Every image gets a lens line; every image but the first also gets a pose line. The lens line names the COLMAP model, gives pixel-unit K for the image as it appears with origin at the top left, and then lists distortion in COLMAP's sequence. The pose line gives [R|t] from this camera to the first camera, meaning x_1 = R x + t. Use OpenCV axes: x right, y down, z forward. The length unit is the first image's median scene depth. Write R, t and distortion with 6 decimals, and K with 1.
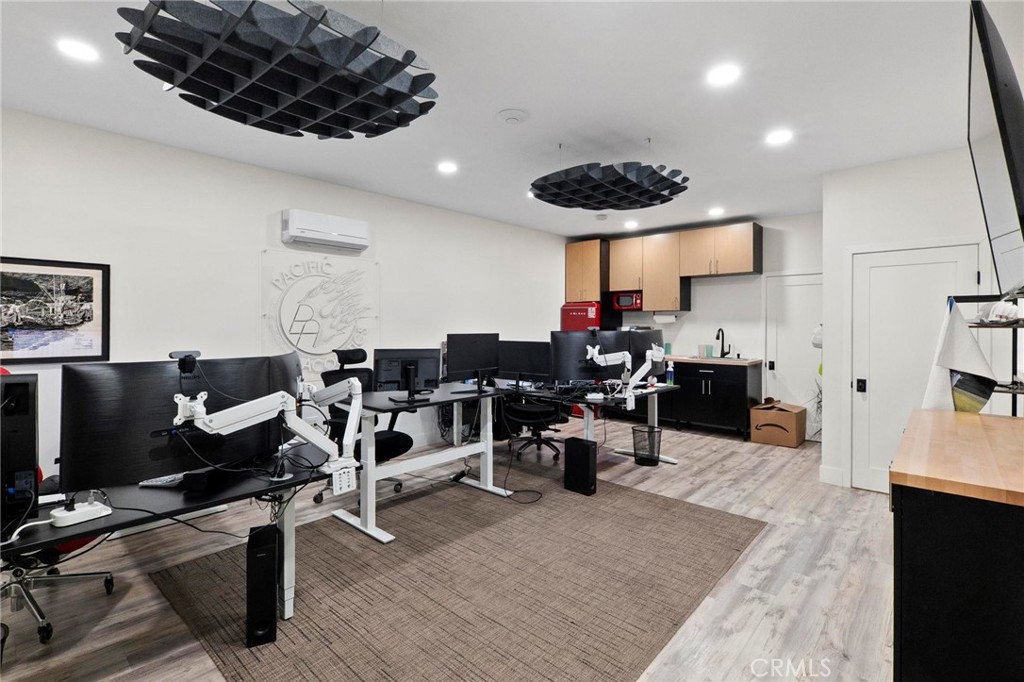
lens RADIAL K [[480.1, 0, 505.1], [0, 480.1, 330.9], [0, 0, 1]] dist [0.003134, 0.000451]
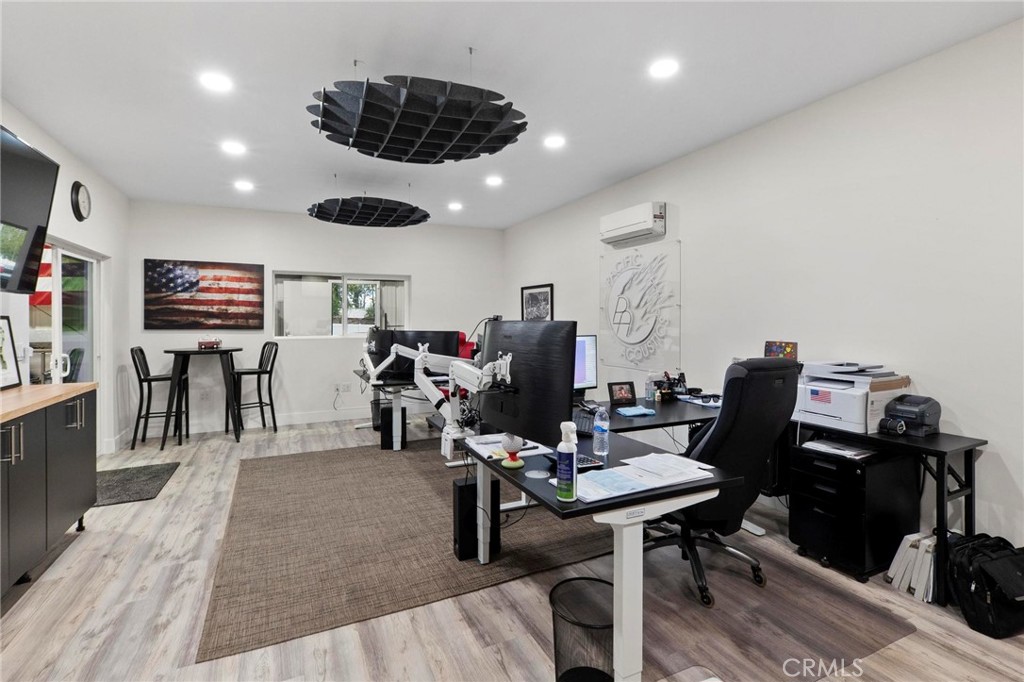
lens RADIAL K [[480.1, 0, 505.1], [0, 480.1, 330.9], [0, 0, 1]] dist [0.003134, 0.000451]
pose [[-0.379547, 0.019177, -0.924974, 1.028359], [-0.011896, 0.999601, 0.025605, -0.004160], [0.925096, 0.020722, -0.379168, 1.718897]]
